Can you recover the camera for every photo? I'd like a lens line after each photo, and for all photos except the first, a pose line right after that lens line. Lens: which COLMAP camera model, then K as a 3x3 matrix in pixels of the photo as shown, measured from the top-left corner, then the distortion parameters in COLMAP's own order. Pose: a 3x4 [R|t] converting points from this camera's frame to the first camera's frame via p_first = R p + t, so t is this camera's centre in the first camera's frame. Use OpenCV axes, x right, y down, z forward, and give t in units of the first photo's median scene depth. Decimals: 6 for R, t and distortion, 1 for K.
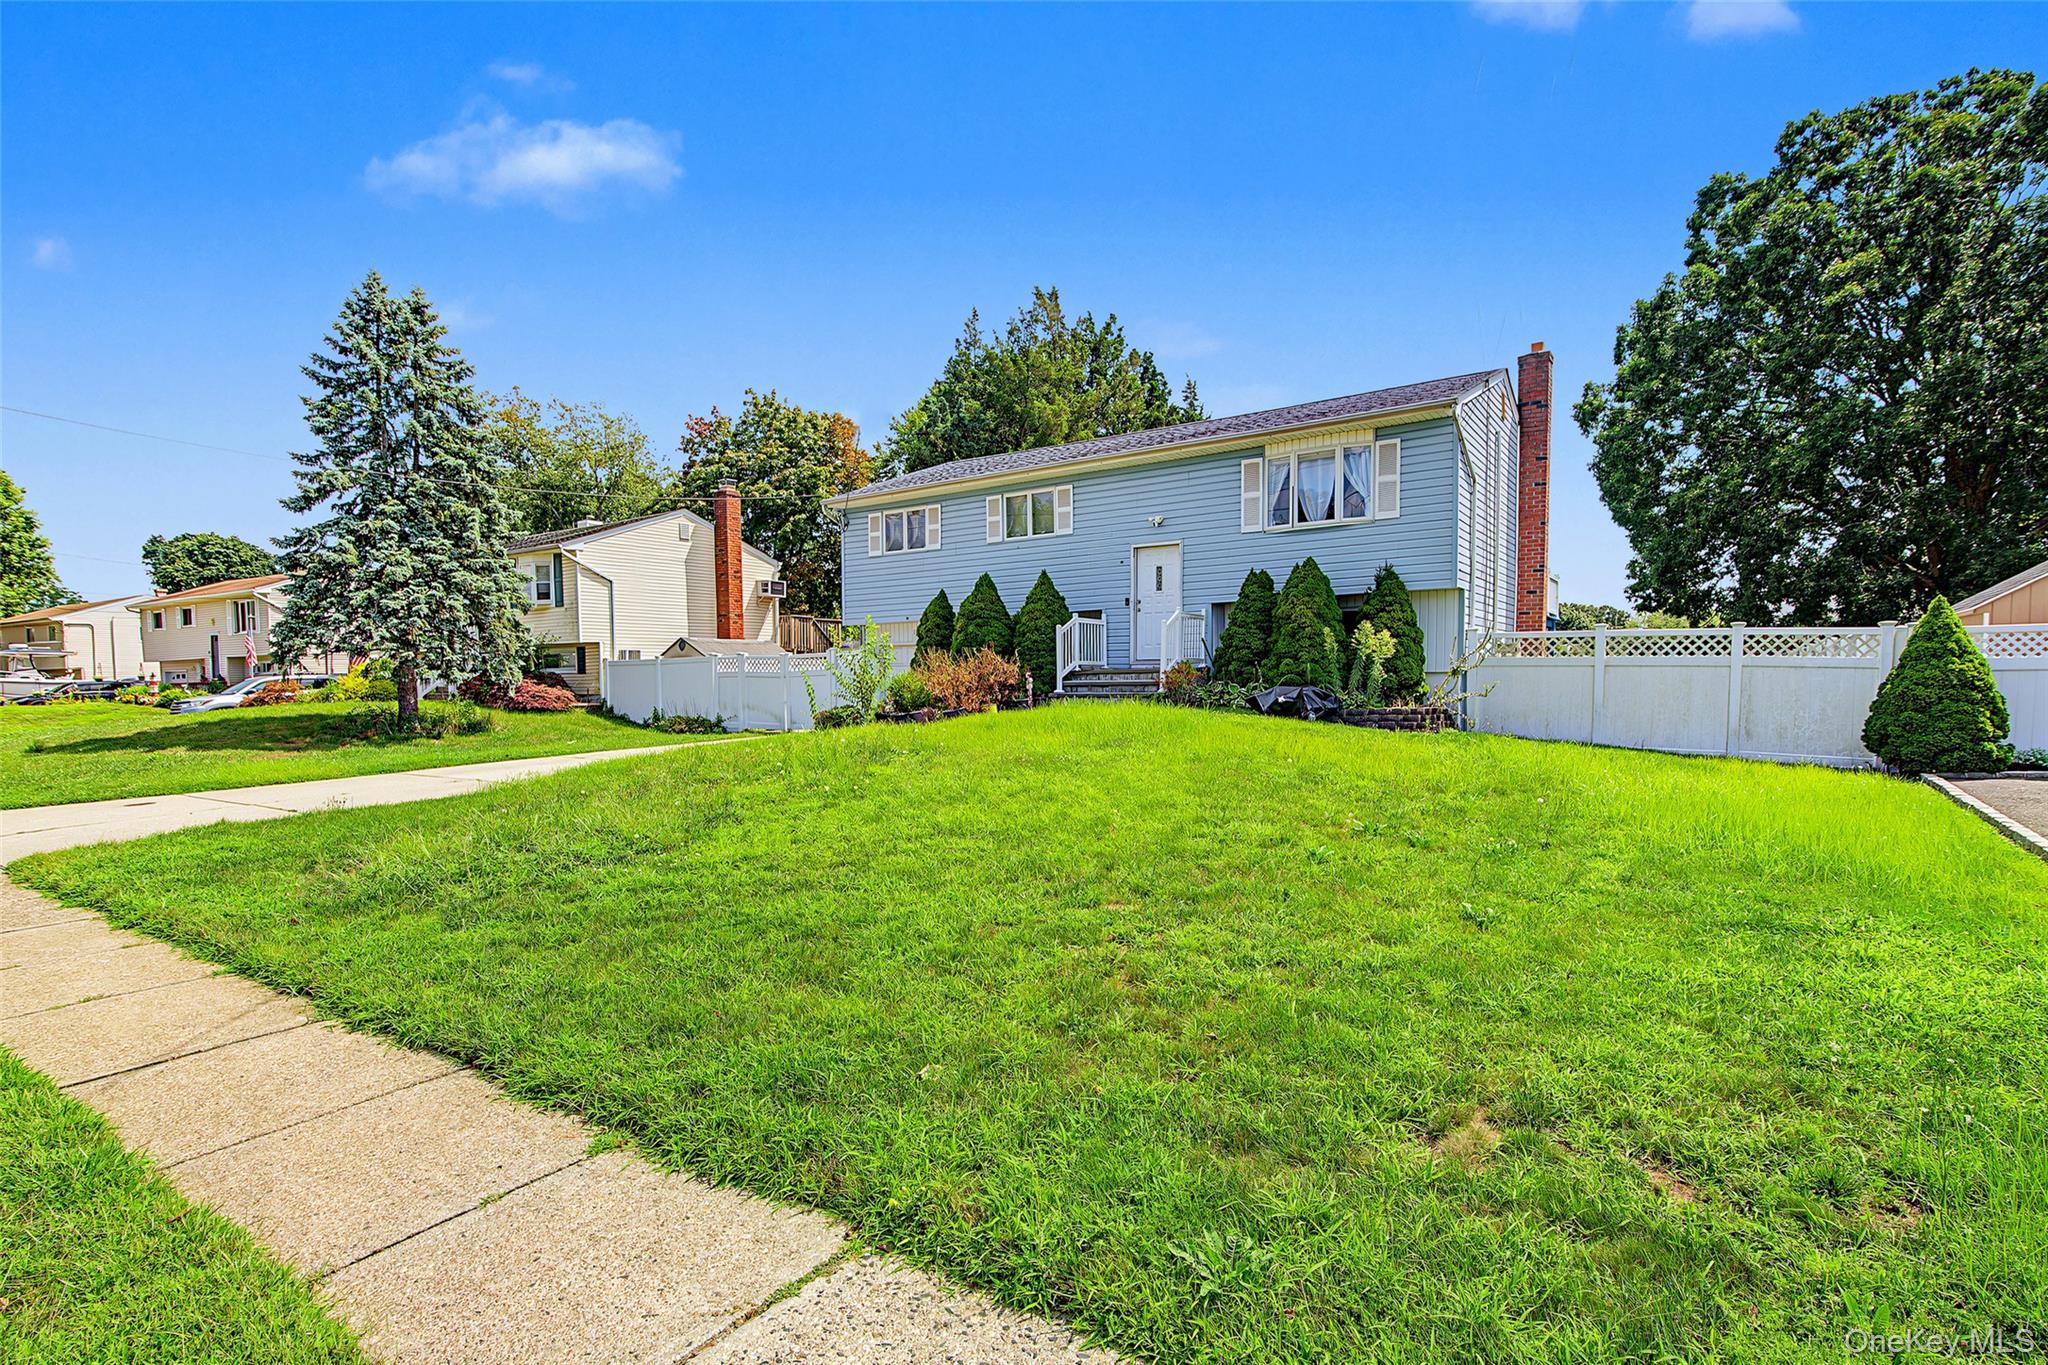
lens RADIAL K [[1032.1, 0, 1024.0], [0, 1032.1, 682.5], [0, 0, 1]] dist [-0.032983, -0.000301]
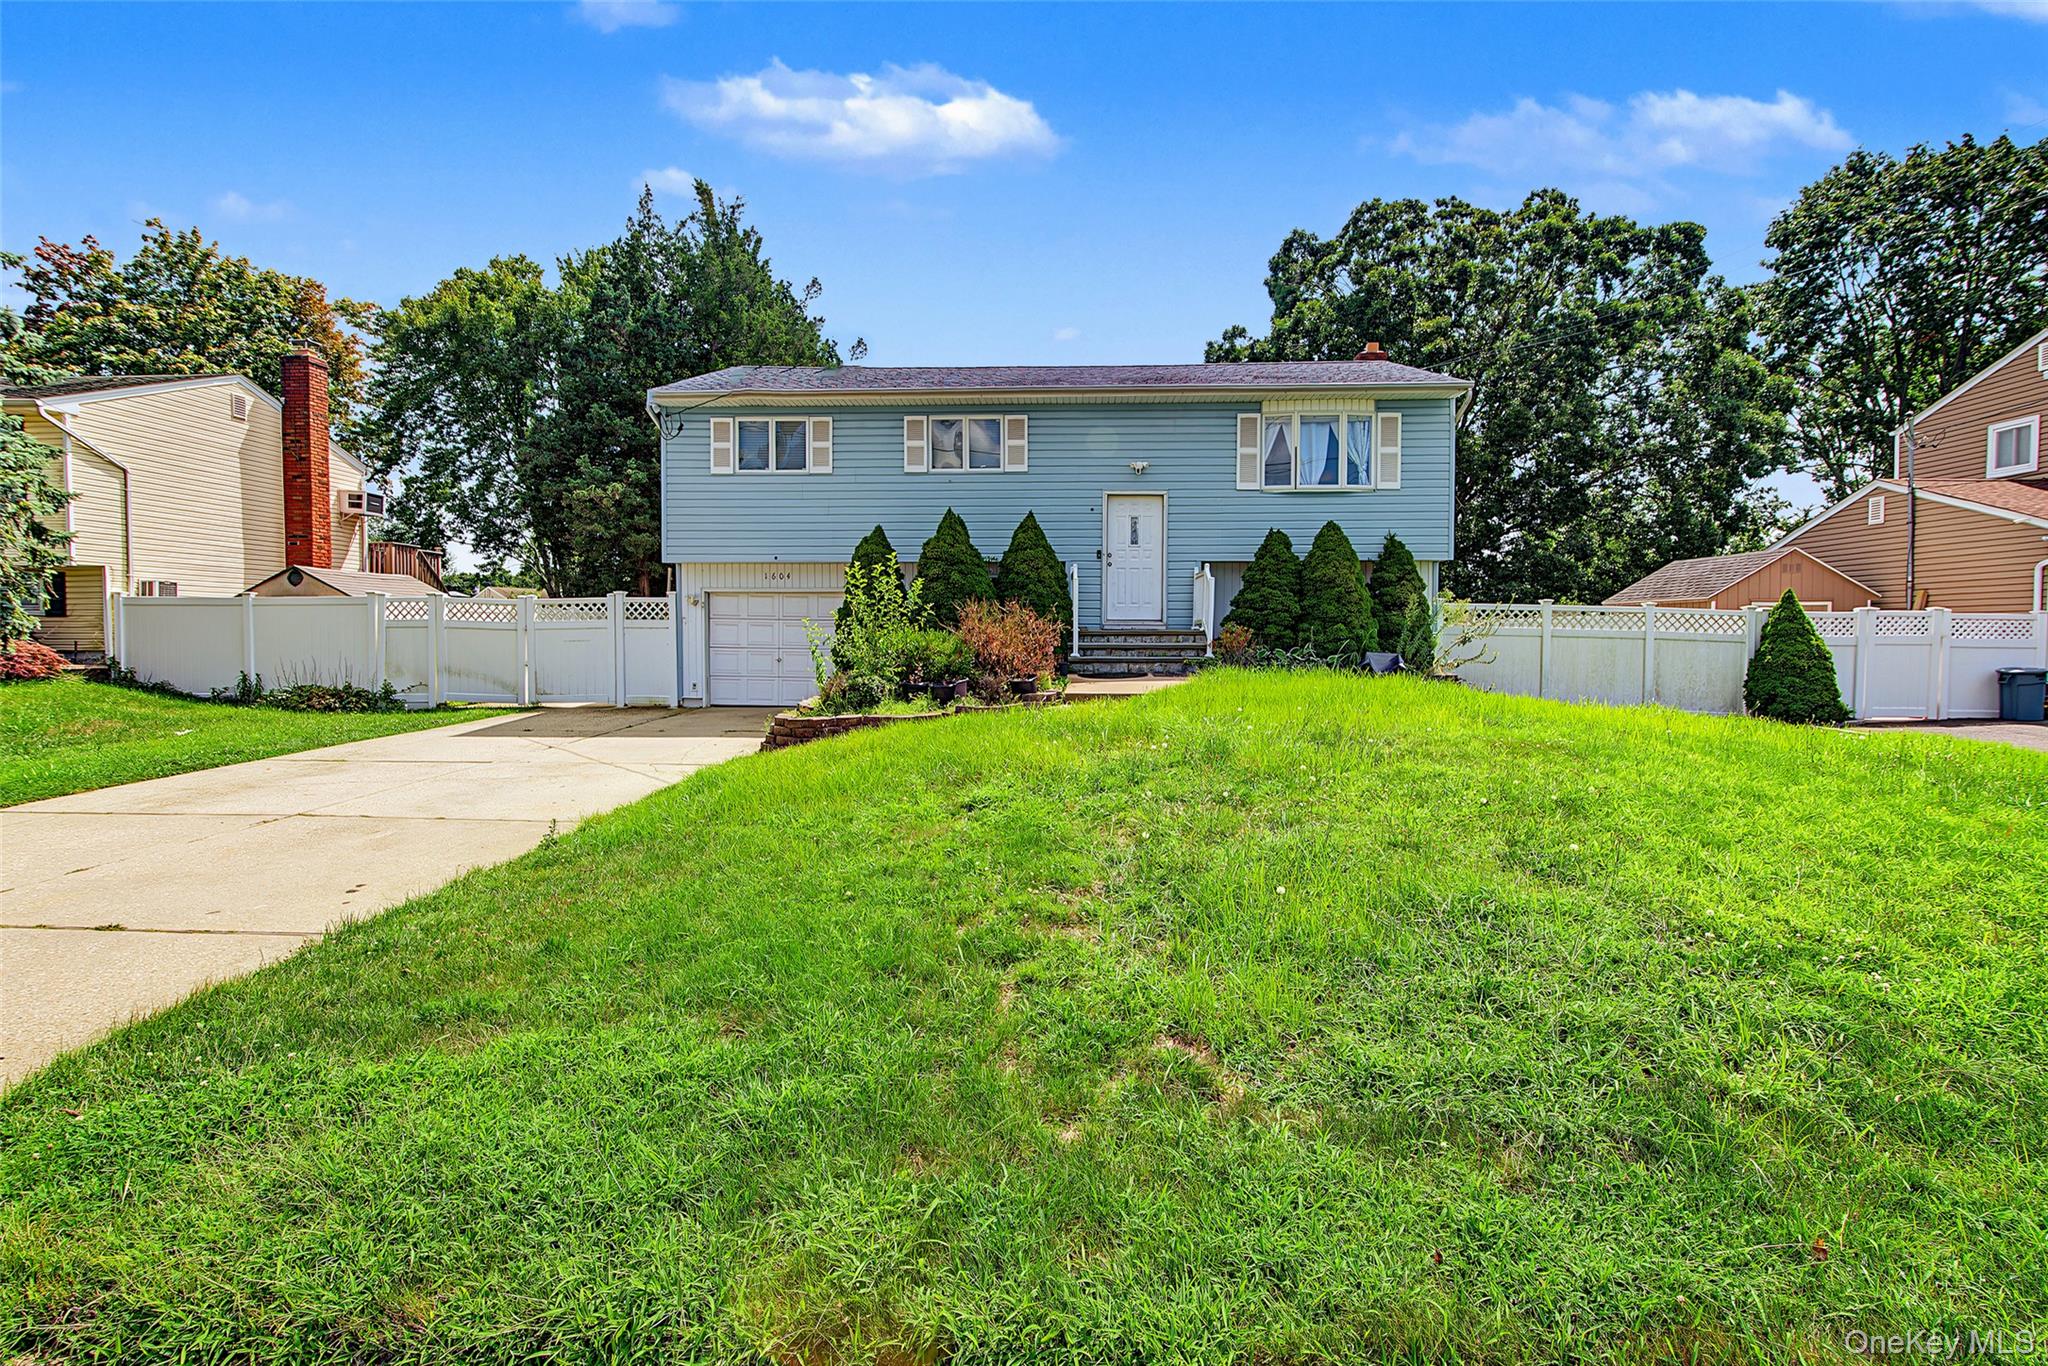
lens RADIAL K [[994.7, 0, 1023.3], [0, 994.7, 660.4], [0, 0, 1]] dist [-0.003790, -0.000181]
pose [[0.838621, 0.006031, 0.544681, -0.405247], [-0.013959, 0.999848, 0.010421, 0.005276], [-0.544536, -0.016343, 0.838578, 0.295762]]
